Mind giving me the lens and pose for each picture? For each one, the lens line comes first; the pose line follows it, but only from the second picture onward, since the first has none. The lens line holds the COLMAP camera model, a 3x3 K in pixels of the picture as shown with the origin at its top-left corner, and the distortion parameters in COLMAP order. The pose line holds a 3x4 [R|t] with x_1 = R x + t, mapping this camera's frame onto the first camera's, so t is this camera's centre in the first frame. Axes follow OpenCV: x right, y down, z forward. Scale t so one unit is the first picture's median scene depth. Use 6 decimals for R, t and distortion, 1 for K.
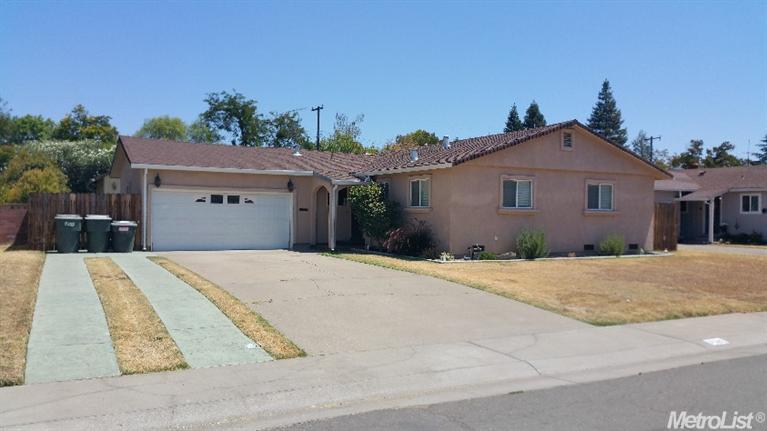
lens RADIAL K [[635.6, 0, 385.4], [0, 635.6, 215.0], [0, 0, 1]] dist [0.040001, -0.004398]
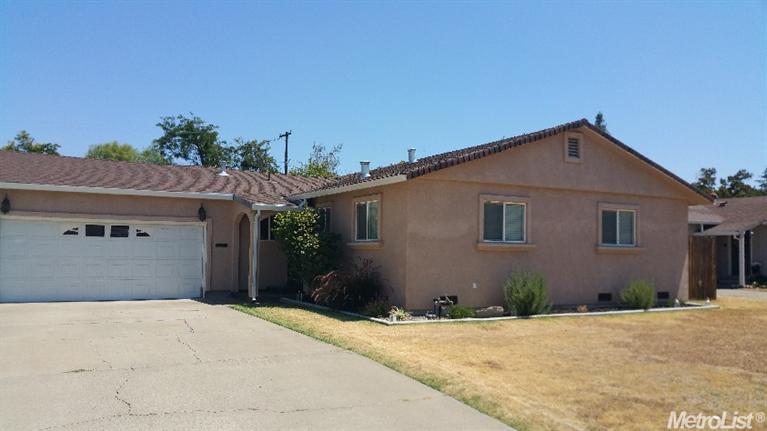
lens RADIAL K [[635.6, 0, 381.6], [0, 635.6, 216.4], [0, 0, 1]] dist [0.040001, -0.004398]
pose [[0.999980, -0.000010, 0.006267, 0.059185], [0.000372, 0.998336, -0.057667, 0.001171], [-0.006256, 0.057668, 0.998316, 0.262355]]
